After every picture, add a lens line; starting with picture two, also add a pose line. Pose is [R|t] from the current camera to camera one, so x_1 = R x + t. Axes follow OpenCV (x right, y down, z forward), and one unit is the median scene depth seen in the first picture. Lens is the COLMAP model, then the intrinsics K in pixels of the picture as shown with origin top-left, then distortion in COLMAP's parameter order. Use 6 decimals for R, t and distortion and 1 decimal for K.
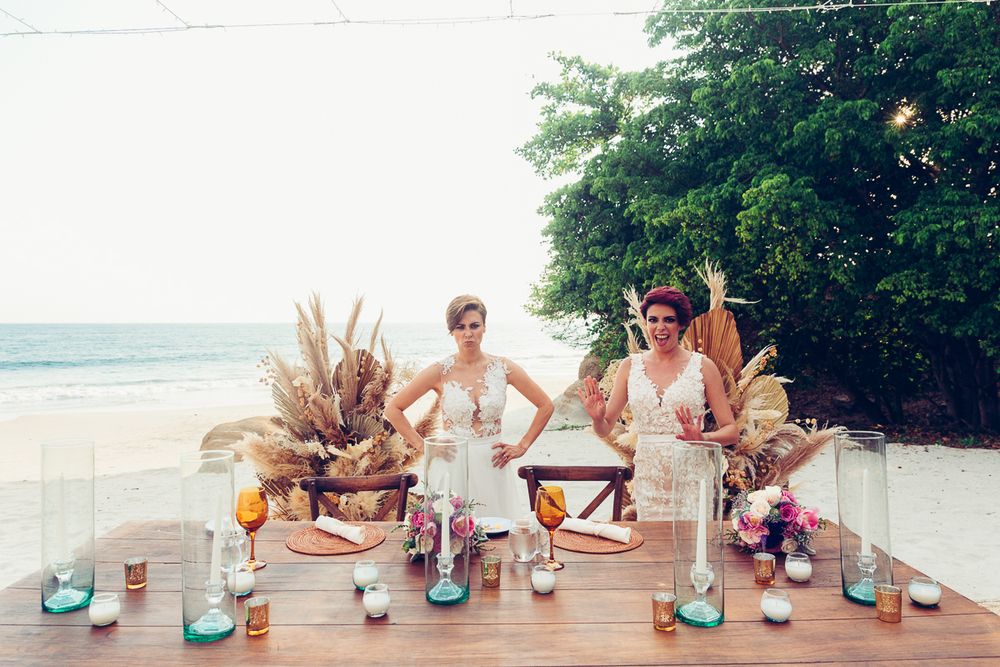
lens RADIAL K [[730.2, 0, 502.4], [0, 730.2, 338.4], [0, 0, 1]] dist [0.032138, -0.000605]
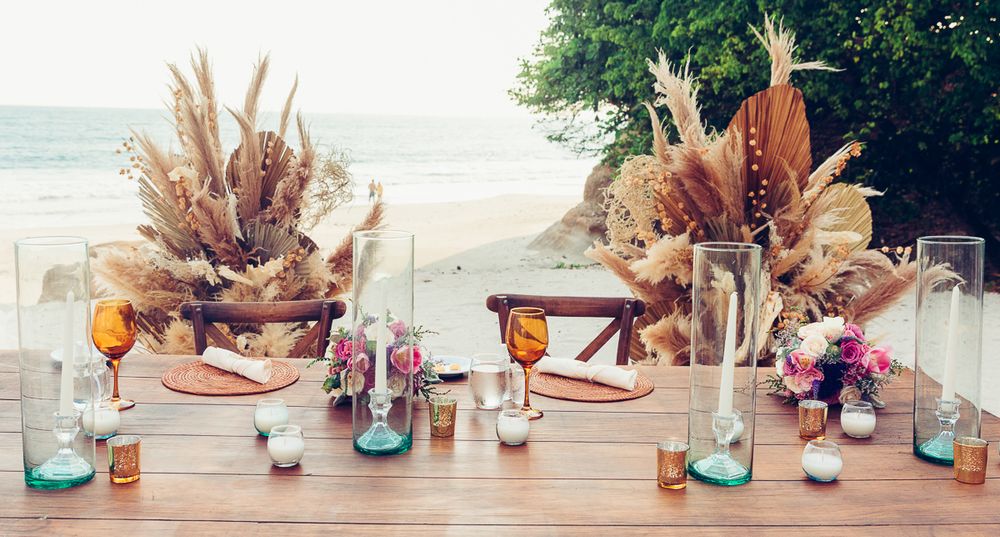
lens RADIAL K [[1060.1, 0, 491.2], [0, 1060.1, 261.9], [0, 0, 1]] dist [0.015731, 0.000000]
pose [[0.999565, 0.023732, 0.017484, 0.005111], [-0.025553, 0.993311, 0.112604, 0.020401], [-0.014694, -0.113002, 0.993486, -0.018358]]
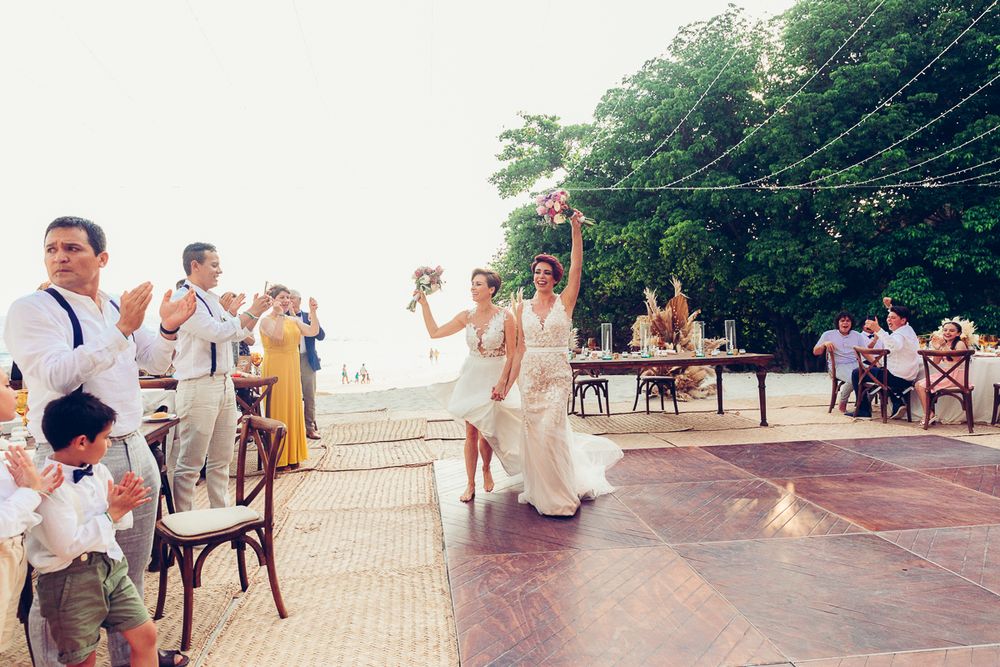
lens RADIAL K [[730.2, 0, 504.3], [0, 730.2, 334.9], [0, 0, 1]] dist [0.032138, -0.000605]
pose [[0.988191, -0.007646, 0.153036, -0.754184], [0.006441, 0.999944, 0.008368, 0.078300], [-0.153091, -0.007284, 0.988185, -1.547456]]
